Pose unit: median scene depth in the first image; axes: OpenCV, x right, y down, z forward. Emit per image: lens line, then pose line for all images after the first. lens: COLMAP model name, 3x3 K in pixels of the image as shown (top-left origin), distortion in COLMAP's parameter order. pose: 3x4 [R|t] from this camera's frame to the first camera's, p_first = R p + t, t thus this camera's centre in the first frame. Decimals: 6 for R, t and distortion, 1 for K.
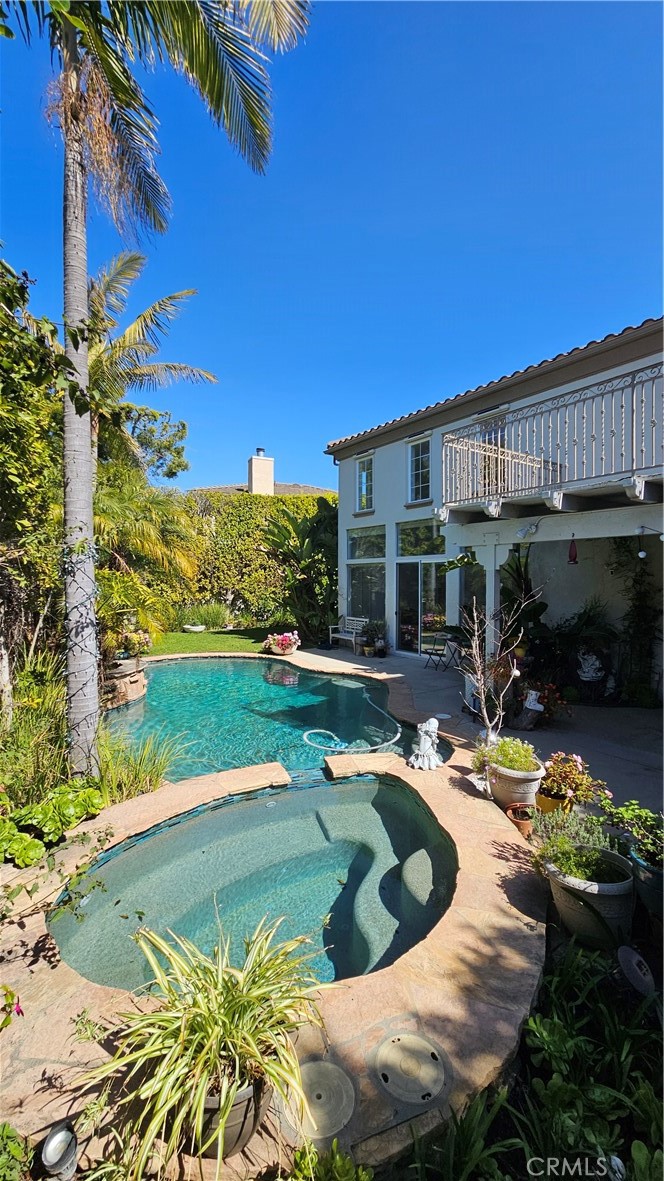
lens RADIAL K [[484.5, 0, 344.2], [0, 484.5, 586.3], [0, 0, 1]] dist [0.000927, 0.000242]
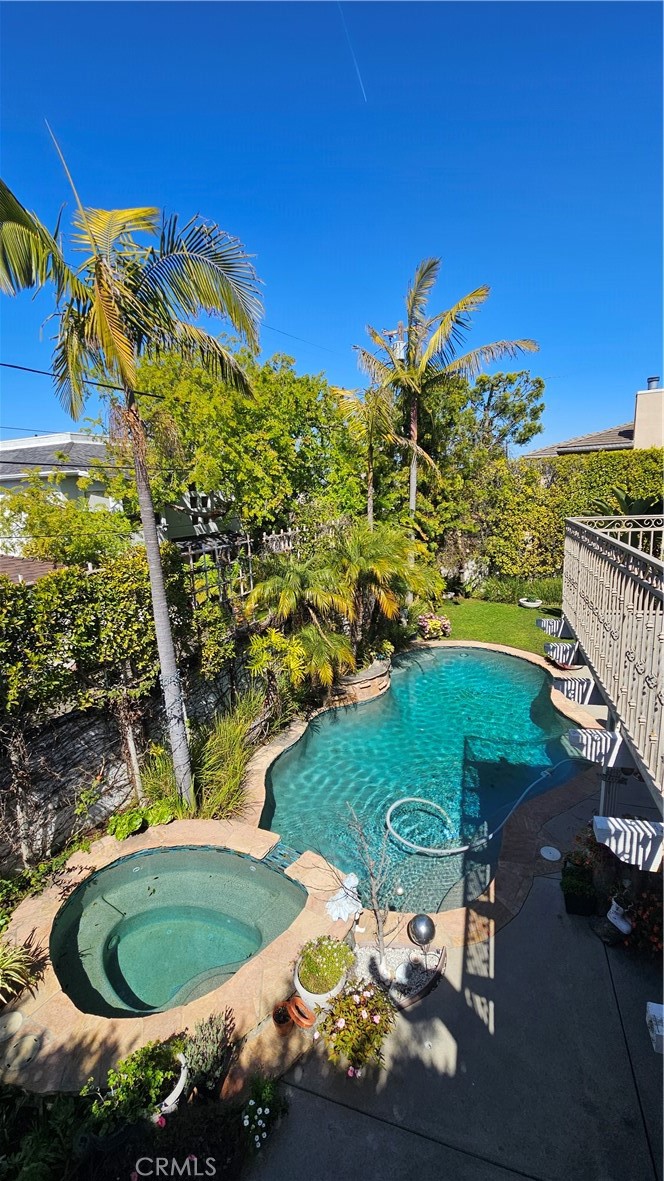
lens RADIAL K [[484.5, 0, 344.2], [0, 484.5, 586.3], [0, 0, 1]] dist [0.000927, 0.000242]
pose [[0.587606, 0.136669, -0.797522, 0.332178], [0.034419, 0.980519, 0.193387, -0.198054], [0.808415, -0.141085, 0.571455, 0.159385]]
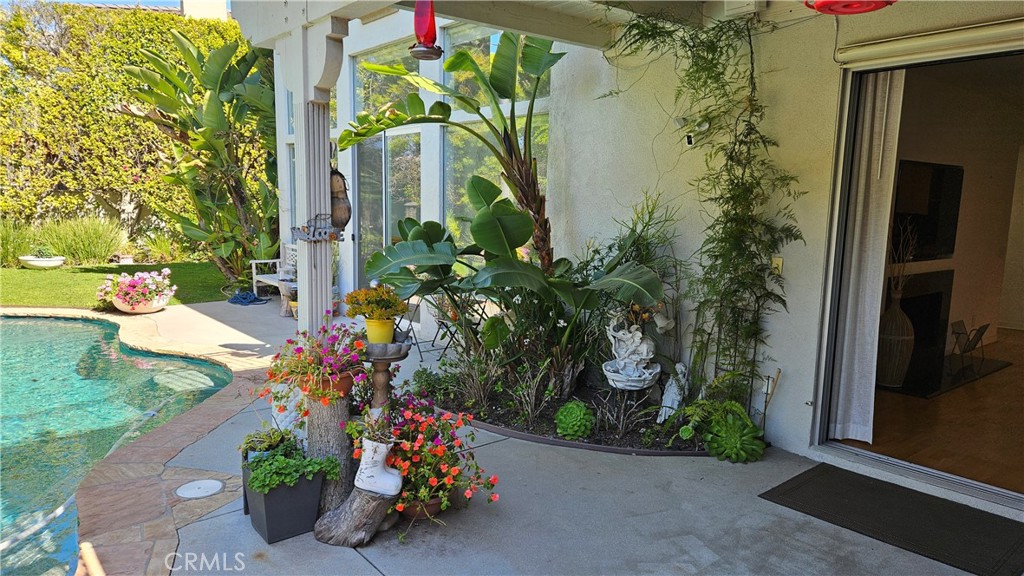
lens RADIAL K [[685.8, 0, 514.8], [0, 685.8, 302.9], [0, 0, 1]] dist [0.001494, -0.000078]
pose [[0.998412, 0.011505, 0.055142, 0.234712], [-0.018966, 0.990422, 0.136766, 0.021857], [-0.053040, -0.137595, 0.989067, 0.253891]]
